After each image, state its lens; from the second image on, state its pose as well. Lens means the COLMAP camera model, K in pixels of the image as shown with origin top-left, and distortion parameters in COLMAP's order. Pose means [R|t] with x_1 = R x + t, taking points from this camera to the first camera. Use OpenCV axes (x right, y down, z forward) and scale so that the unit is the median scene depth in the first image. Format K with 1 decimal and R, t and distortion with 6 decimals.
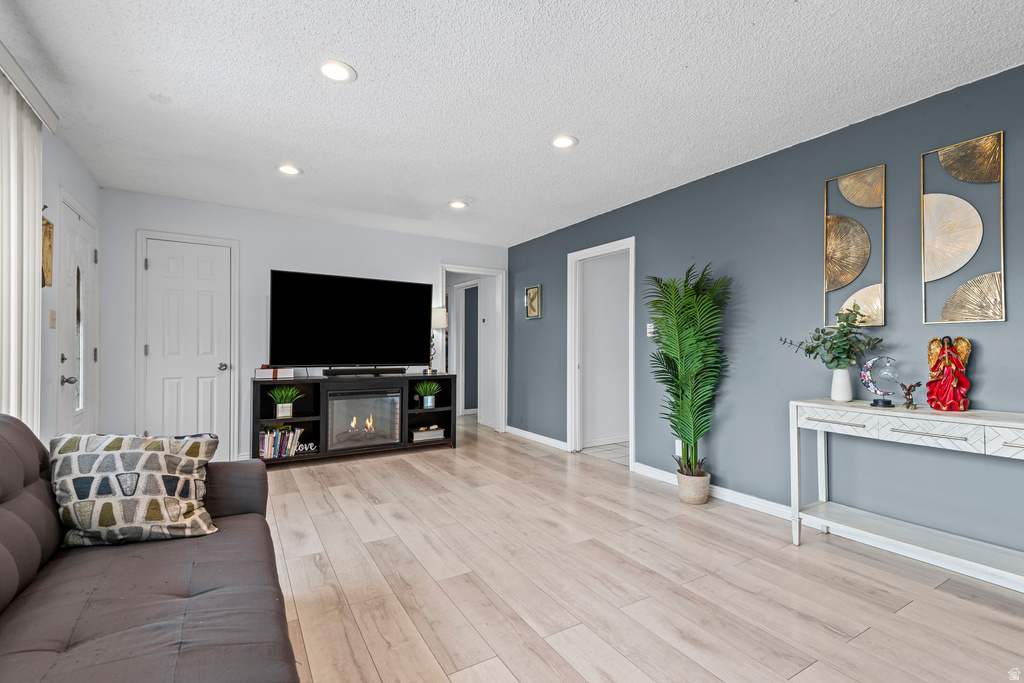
lens RADIAL K [[464.8, 0, 516.6], [0, 464.8, 343.7], [0, 0, 1]] dist [0.020405, -0.007868]
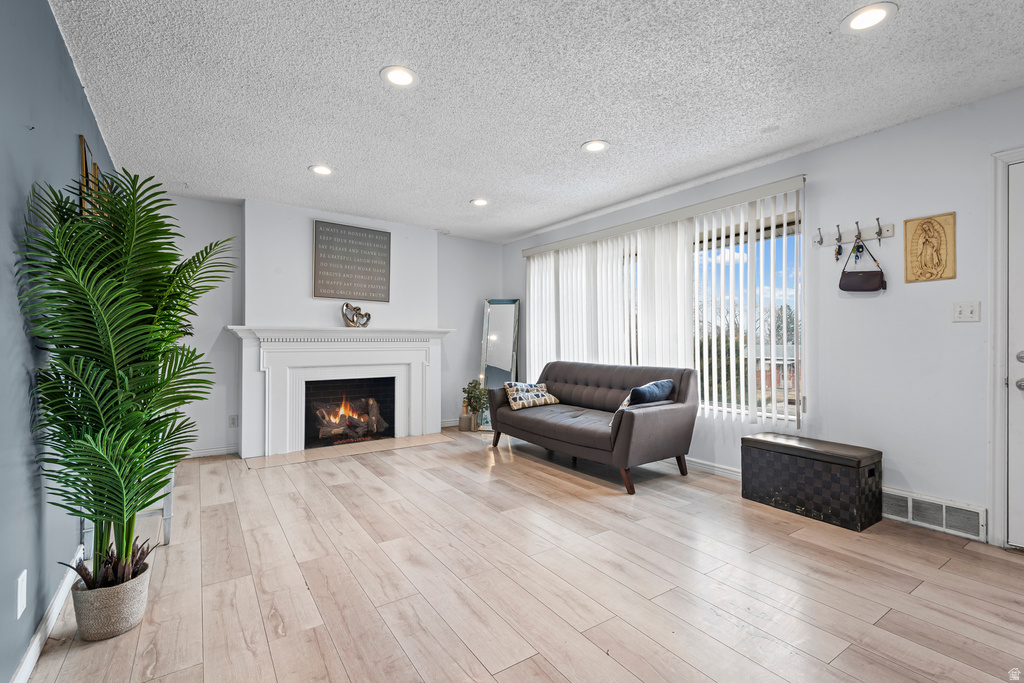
lens RADIAL K [[464.8, 0, 521.6], [0, 464.8, 339.4], [0, 0, 1]] dist [0.020405, -0.007868]
pose [[-0.997923, -0.005212, -0.064208, -0.049106], [-0.004700, 0.999956, -0.008126, 0.011281], [0.064247, -0.007807, -0.997903, 1.583966]]
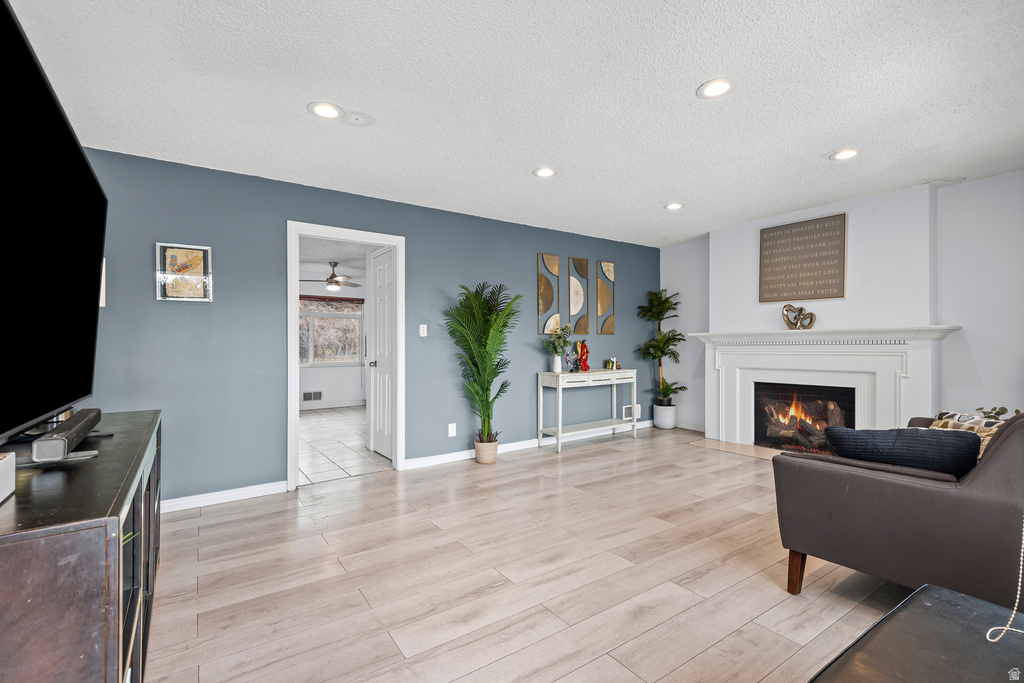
lens RADIAL K [[464.8, 0, 514.4], [0, 464.8, 343.7], [0, 0, 1]] dist [0.020405, -0.007868]
pose [[-0.056372, -0.003253, 0.998405, -0.950696], [0.003864, 0.999986, 0.003476, -0.002614], [-0.998402, 0.004054, -0.056358, 1.005651]]
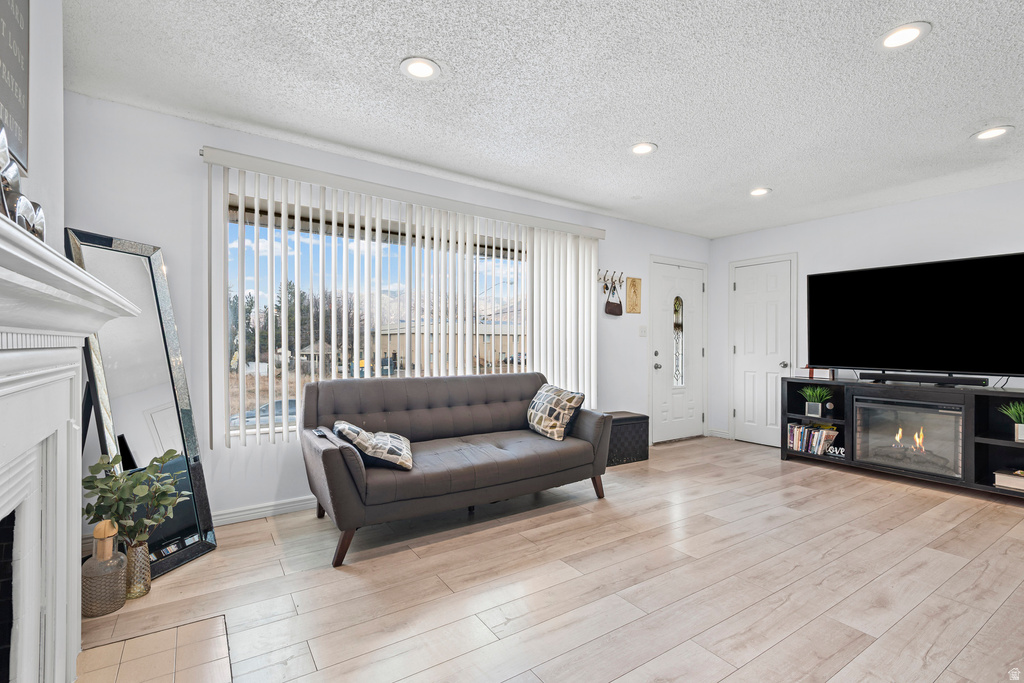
lens RADIAL K [[464.8, 0, 519.8], [0, 464.8, 344.1], [0, 0, 1]] dist [0.020405, -0.007868]
pose [[0.048098, -0.005001, -0.998830, 0.651640], [-0.001125, 0.999987, -0.005061, 0.004902], [0.998842, 0.001367, 0.048092, 0.376672]]
